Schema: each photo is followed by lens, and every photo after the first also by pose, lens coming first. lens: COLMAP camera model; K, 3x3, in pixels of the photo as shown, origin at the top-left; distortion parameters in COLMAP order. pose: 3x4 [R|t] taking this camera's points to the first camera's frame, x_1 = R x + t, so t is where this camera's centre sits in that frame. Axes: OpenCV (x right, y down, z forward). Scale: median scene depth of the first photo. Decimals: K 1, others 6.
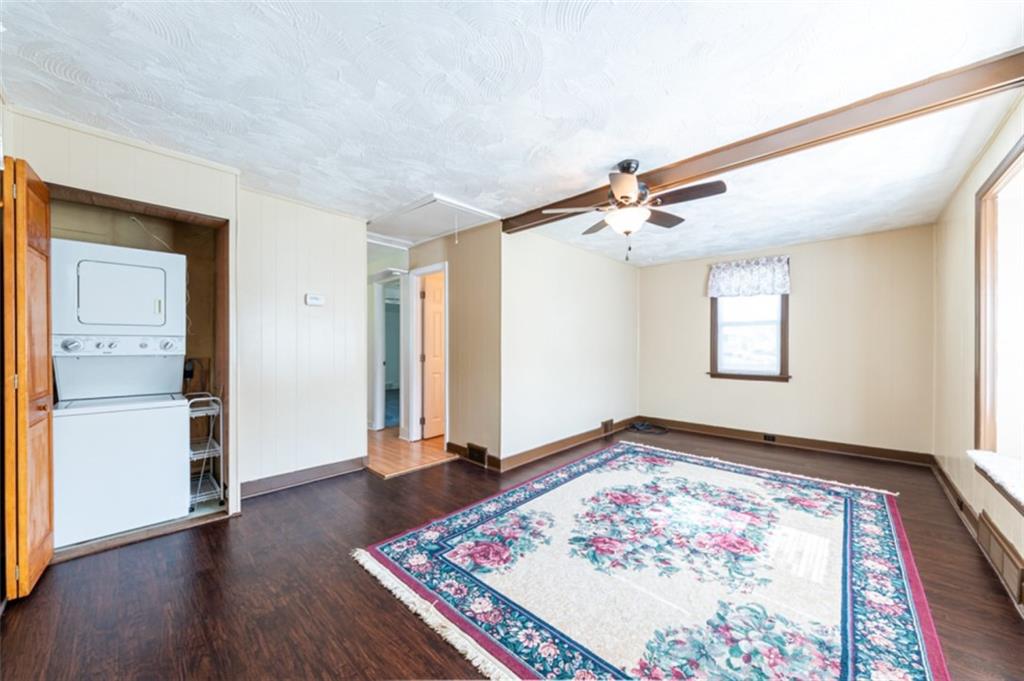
lens RADIAL K [[372.0, 0, 510.7], [0, 372.0, 344.9], [0, 0, 1]] dist [0.001542, -0.000286]
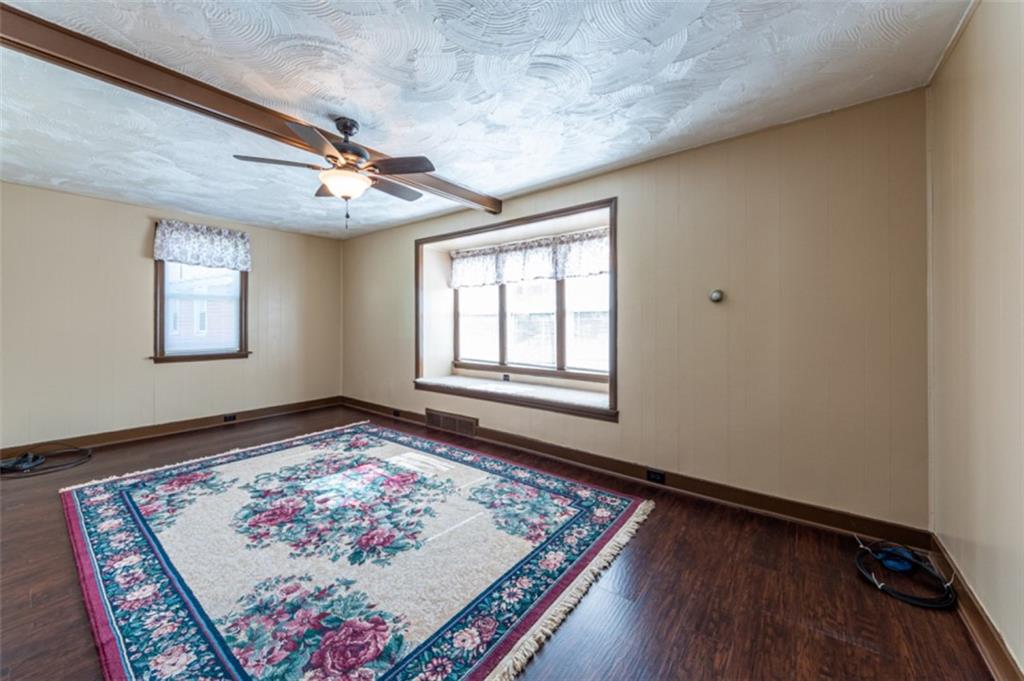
lens RADIAL K [[372.0, 0, 514.0], [0, 372.0, 321.7], [0, 0, 1]] dist [0.001542, -0.000286]
pose [[-0.091576, 0.000603, 0.995798, -0.567168], [-0.001532, 0.999999, -0.000746, 0.000557], [-0.995797, -0.001593, -0.091575, 0.609990]]
